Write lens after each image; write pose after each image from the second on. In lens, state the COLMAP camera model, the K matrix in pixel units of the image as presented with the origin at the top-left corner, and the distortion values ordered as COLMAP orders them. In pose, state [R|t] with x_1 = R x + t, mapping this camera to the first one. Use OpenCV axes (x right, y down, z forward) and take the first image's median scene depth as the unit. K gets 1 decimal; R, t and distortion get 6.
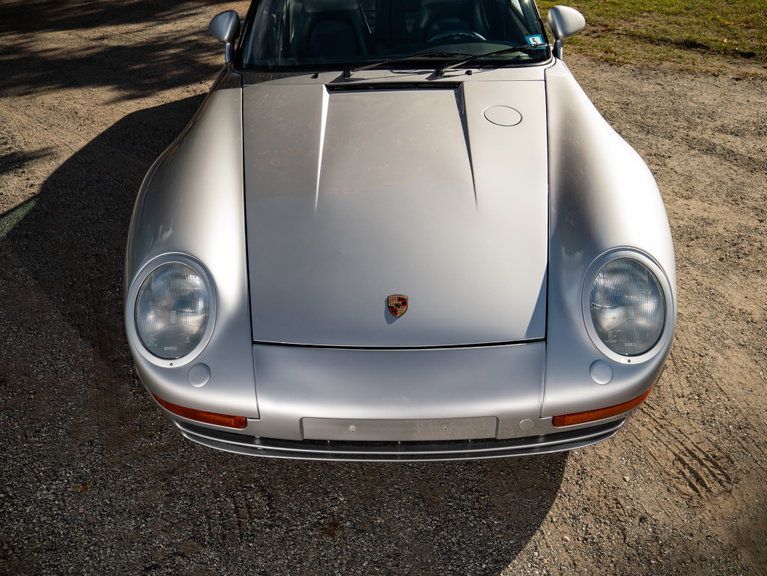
lens RADIAL K [[671.3, 0, 383.7], [0, 671.3, 288.4], [0, 0, 1]] dist [0.005977, 0.002513]
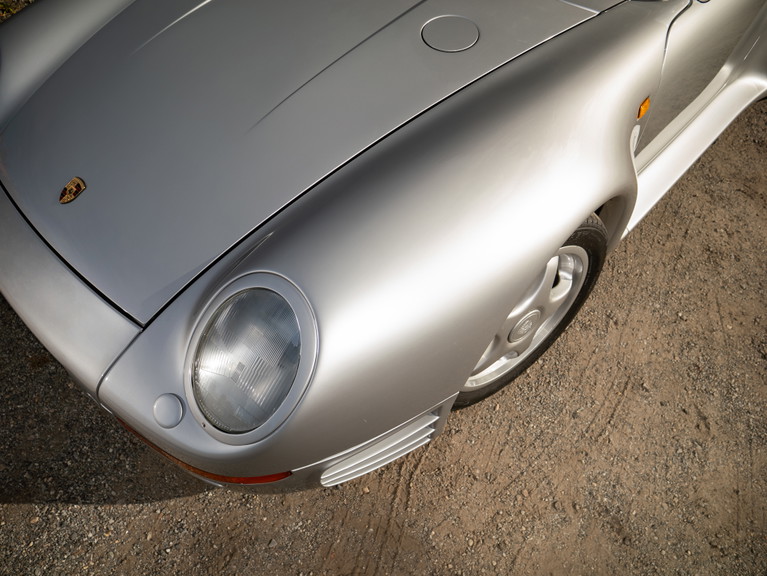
lens RADIAL K [[537.2, 0, 383.6], [0, 537.2, 287.2], [0, 0, 1]] dist [-0.007937, -0.001713]
pose [[0.711992, 0.538316, -0.450868, 0.591895], [-0.420103, 0.841061, 0.340779, -0.237308], [0.562654, -0.053221, 0.824977, 0.600271]]
